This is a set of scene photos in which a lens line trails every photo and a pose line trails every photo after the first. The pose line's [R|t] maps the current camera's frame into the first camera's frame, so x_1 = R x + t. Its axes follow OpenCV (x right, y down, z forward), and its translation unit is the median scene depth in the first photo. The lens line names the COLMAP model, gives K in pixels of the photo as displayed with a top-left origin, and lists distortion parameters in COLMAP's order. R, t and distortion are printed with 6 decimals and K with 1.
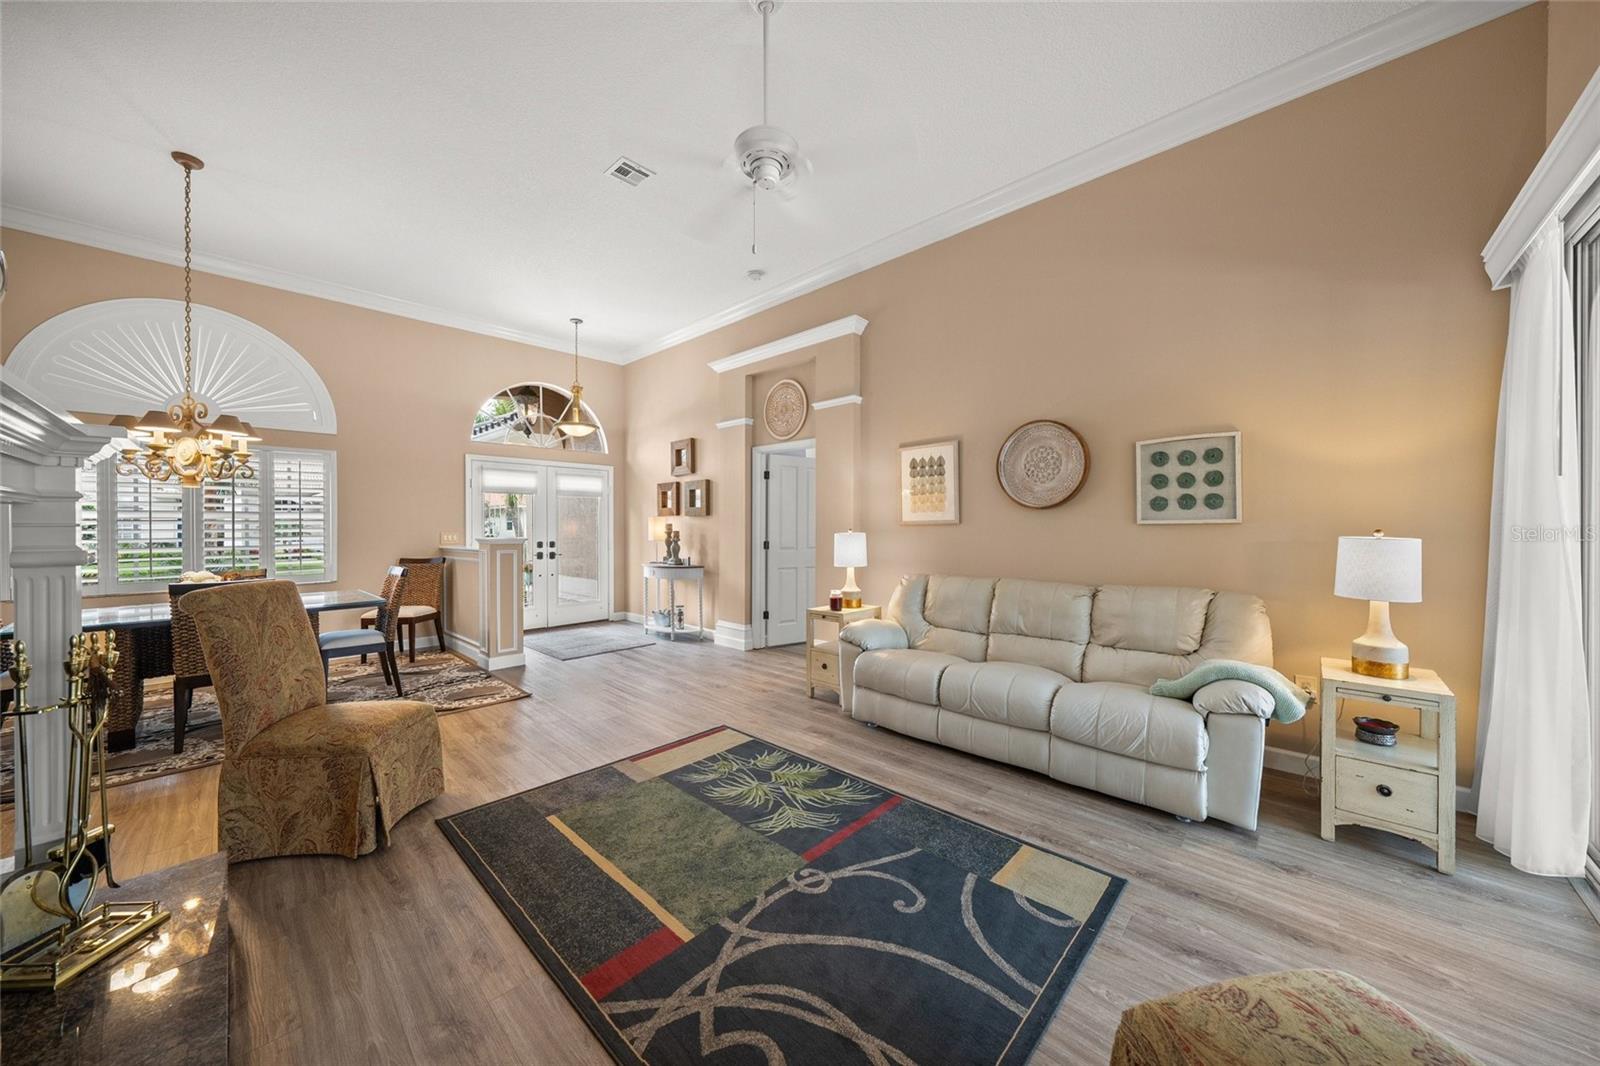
lens RADIAL K [[544.8, 0, 798.5], [0, 544.8, 522.6], [0, 0, 1]] dist [0.000980, 0.000217]
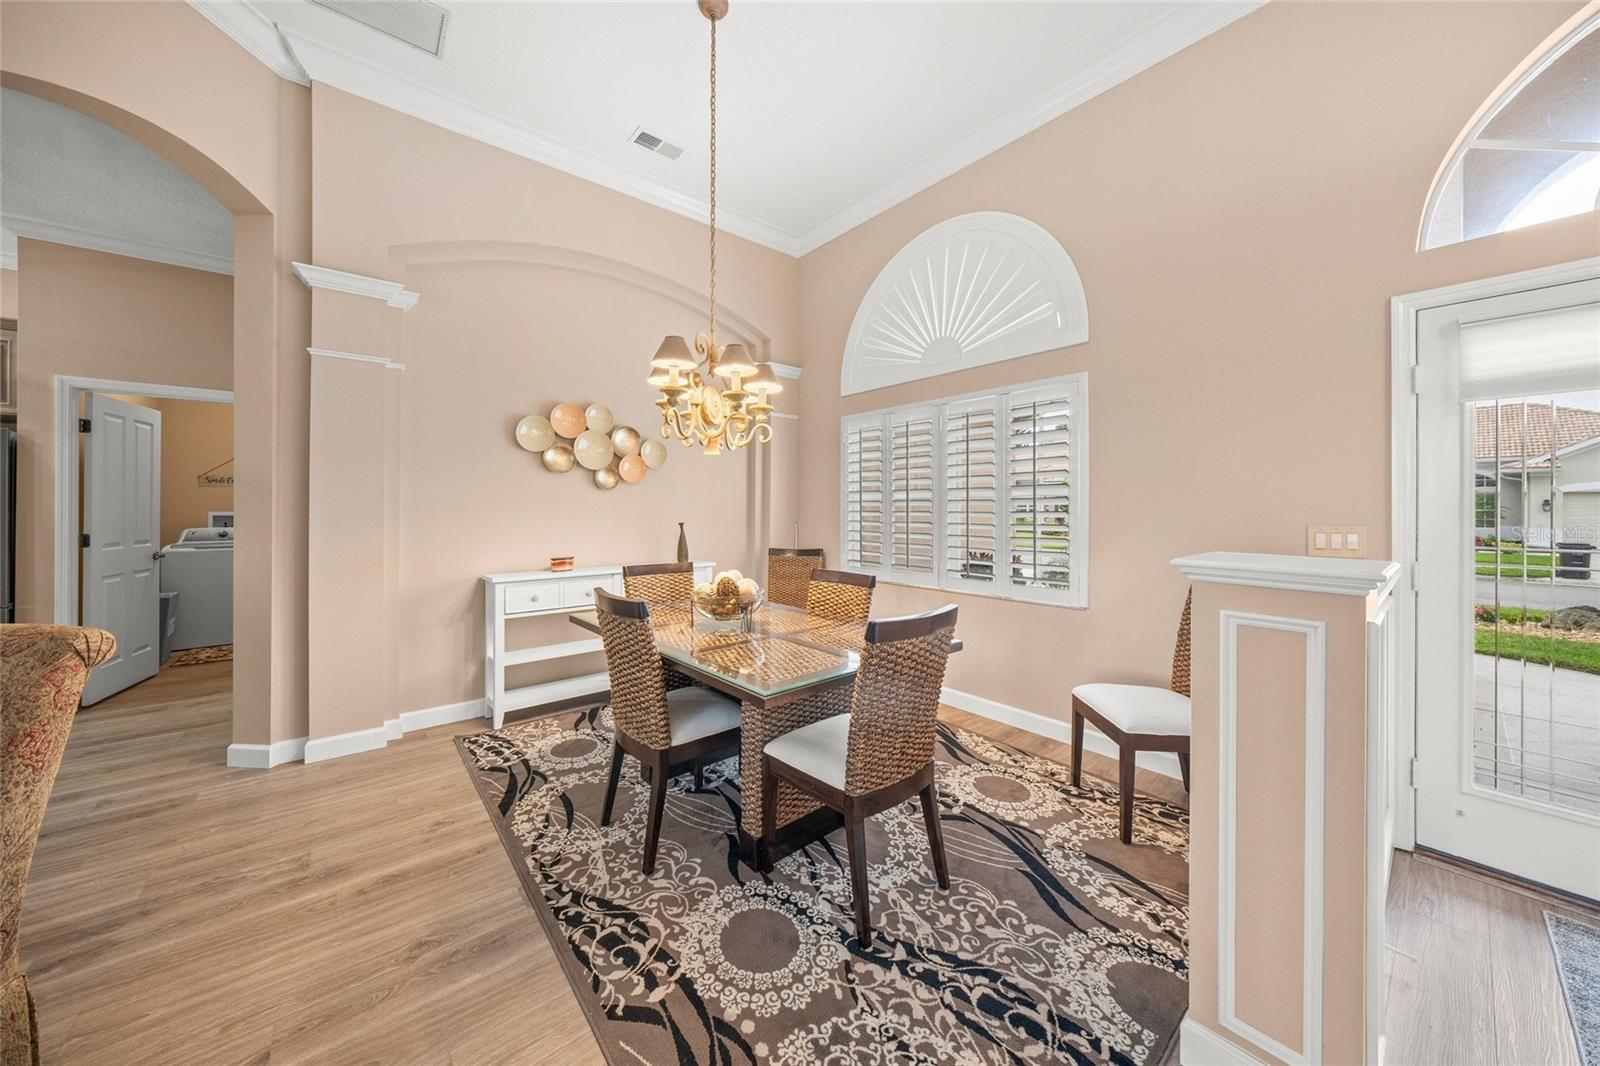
lens RADIAL K [[555.7, 0, 801.2], [0, 555.7, 506.2], [0, 0, 1]] dist [0.000185, -0.000006]
pose [[-0.113040, 0.002369, -0.993588, -0.215885], [0.003646, 0.999991, 0.001969, 0.002603], [0.993584, -0.003400, -0.113048, 0.649722]]
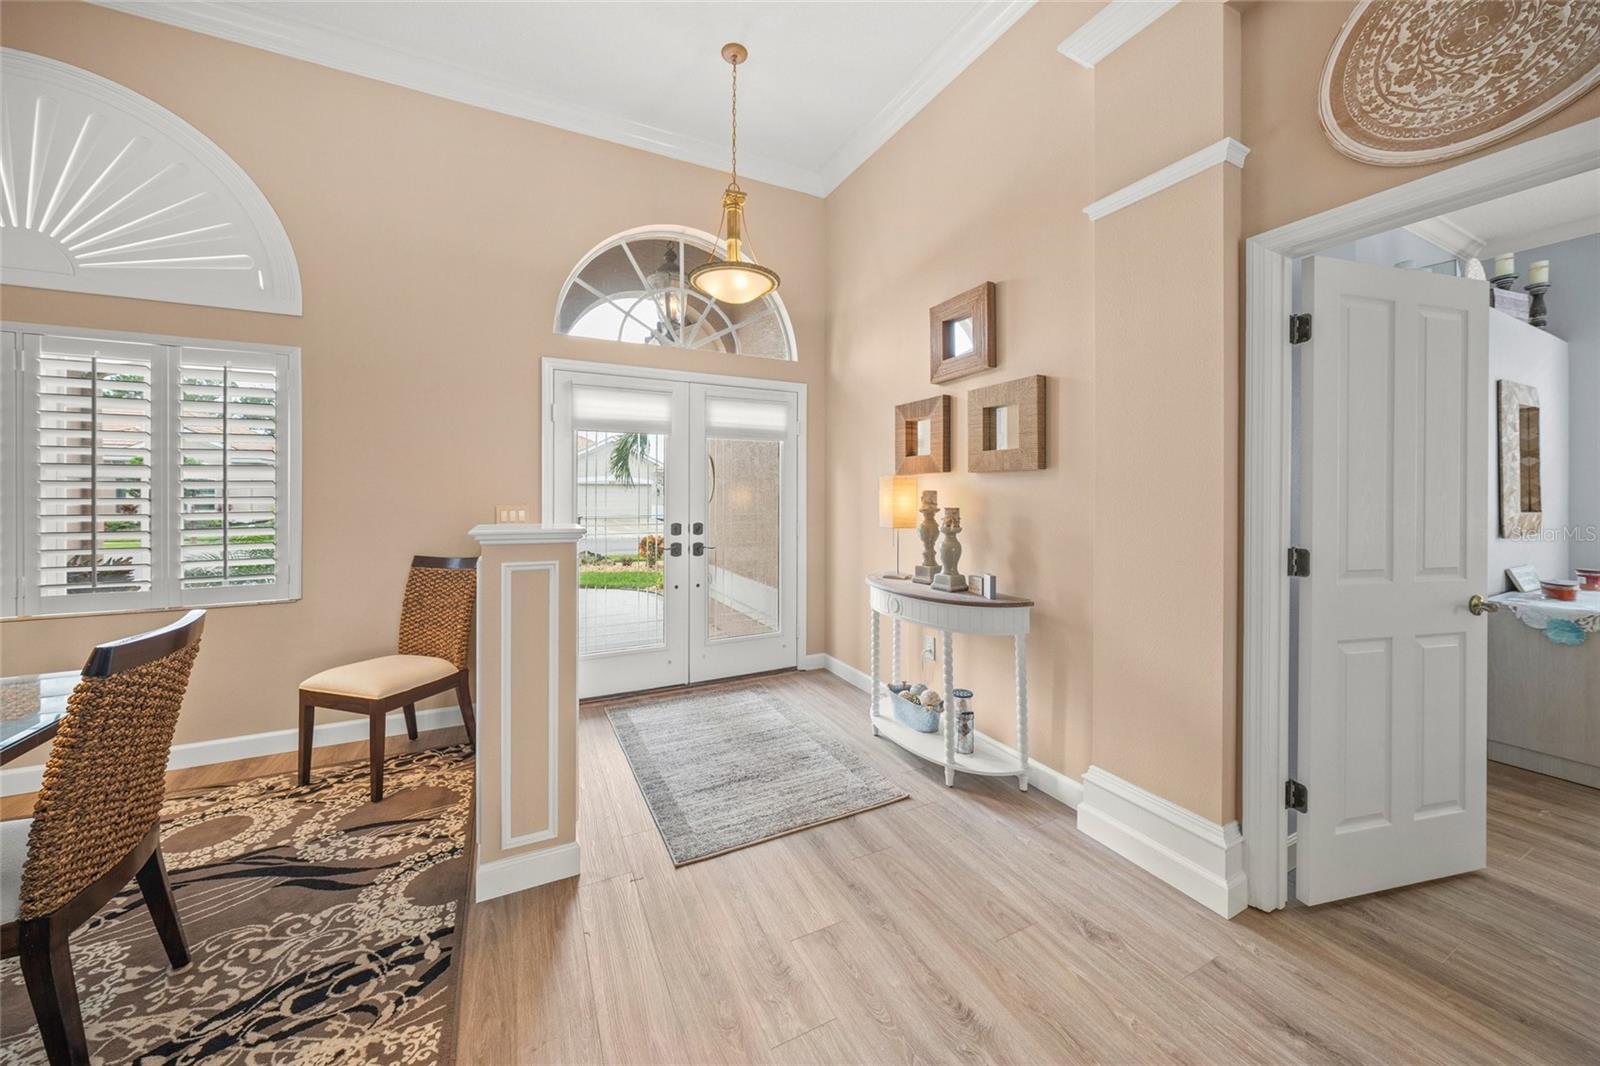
lens RADIAL K [[558.3, 0, 794.3], [0, 558.3, 497.1], [0, 0, 1]] dist [-0.000817, -0.000031]
pose [[0.942438, 0.007029, -0.334307, -0.192330], [-0.003999, 0.999944, 0.009750, 0.003489], [0.334357, -0.007852, 0.942414, 0.550880]]
